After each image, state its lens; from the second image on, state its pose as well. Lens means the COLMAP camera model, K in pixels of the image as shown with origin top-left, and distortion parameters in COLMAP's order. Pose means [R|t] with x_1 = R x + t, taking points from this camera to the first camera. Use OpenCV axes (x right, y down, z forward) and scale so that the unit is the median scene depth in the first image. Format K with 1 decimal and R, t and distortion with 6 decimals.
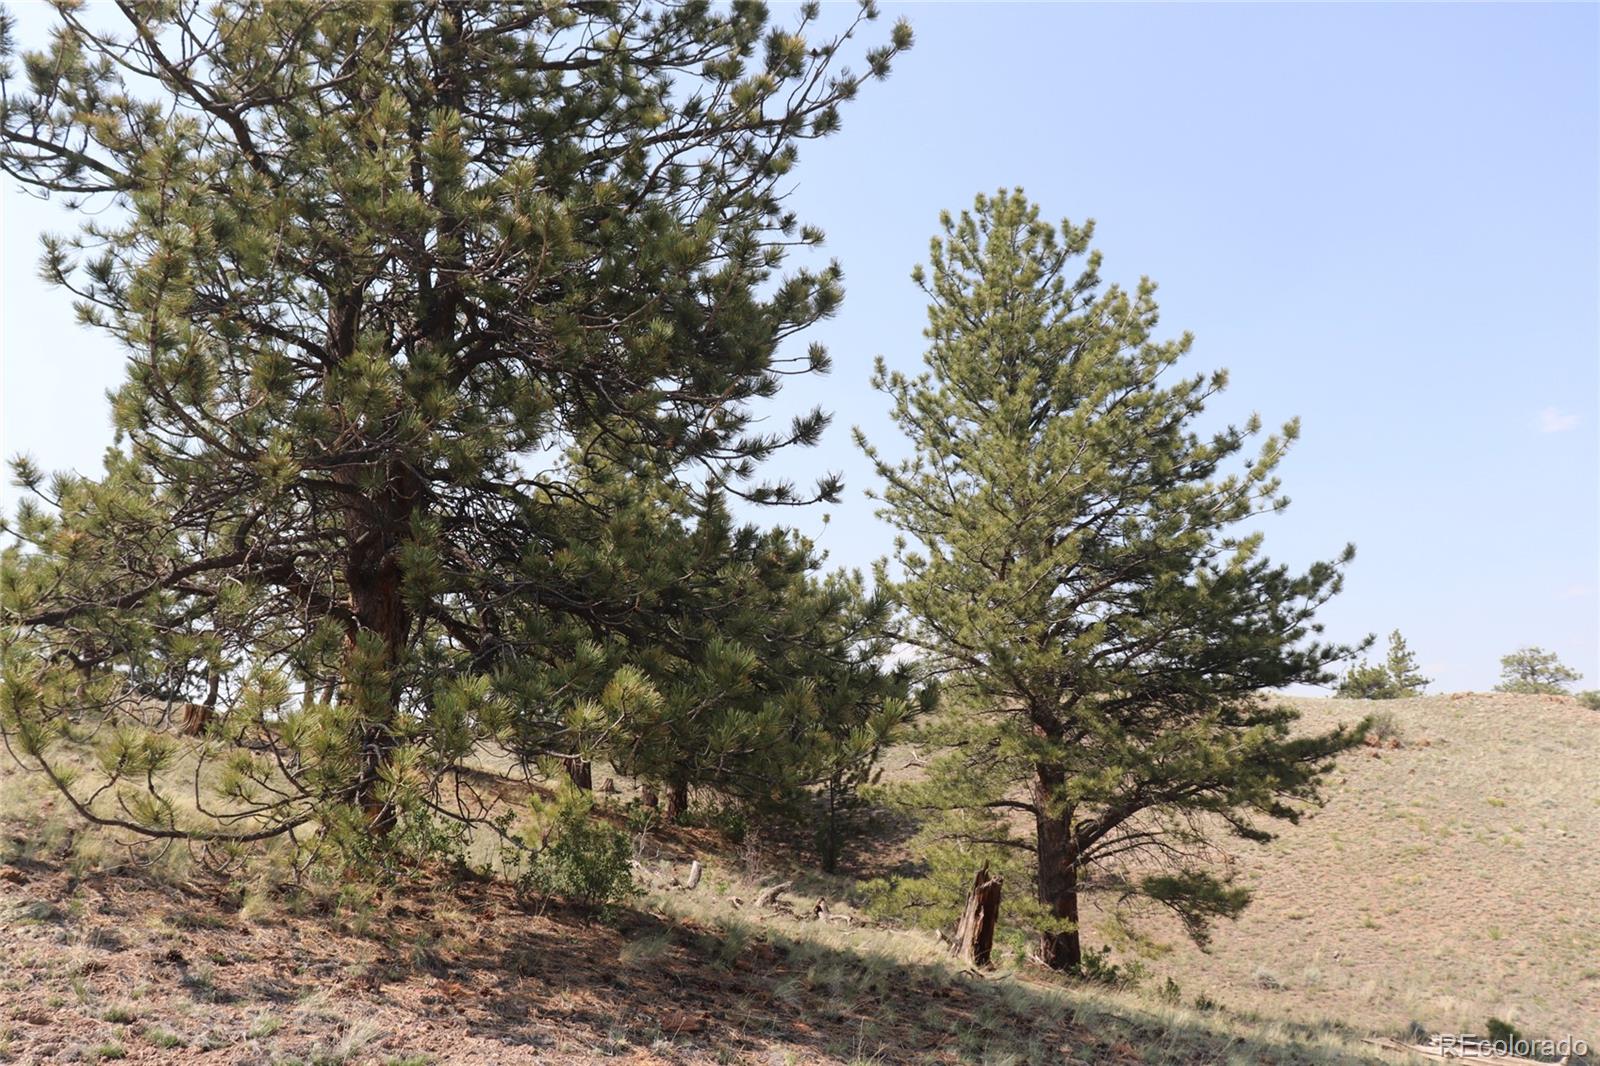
lens RADIAL K [[1341.0, 0, 803.3], [0, 1341.0, 518.5], [0, 0, 1]] dist [-0.166887, 0.136360]
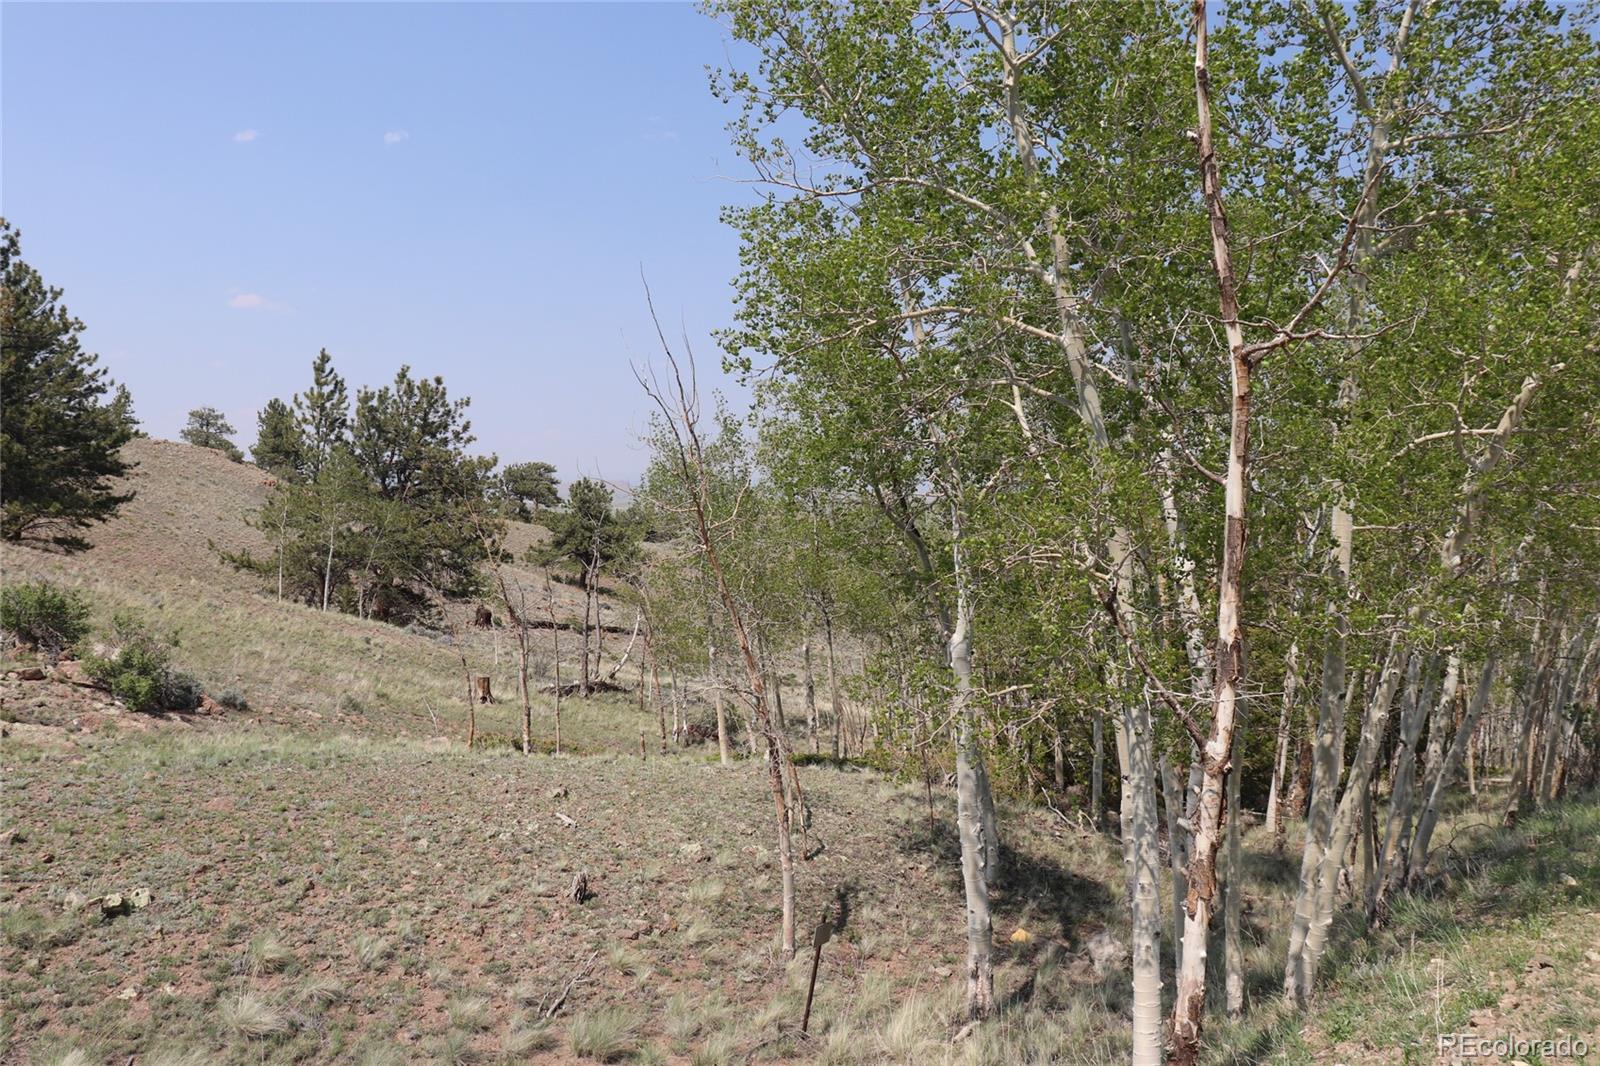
lens RADIAL K [[1341.0, 0, 805.1], [0, 1341.0, 525.5], [0, 0, 1]] dist [-0.166887, 0.136360]
pose [[0.584027, 0.063247, 0.809266, -0.972403], [-0.258335, 0.959607, 0.111437, -0.455573], [-0.769529, -0.274144, 0.576775, -1.751212]]
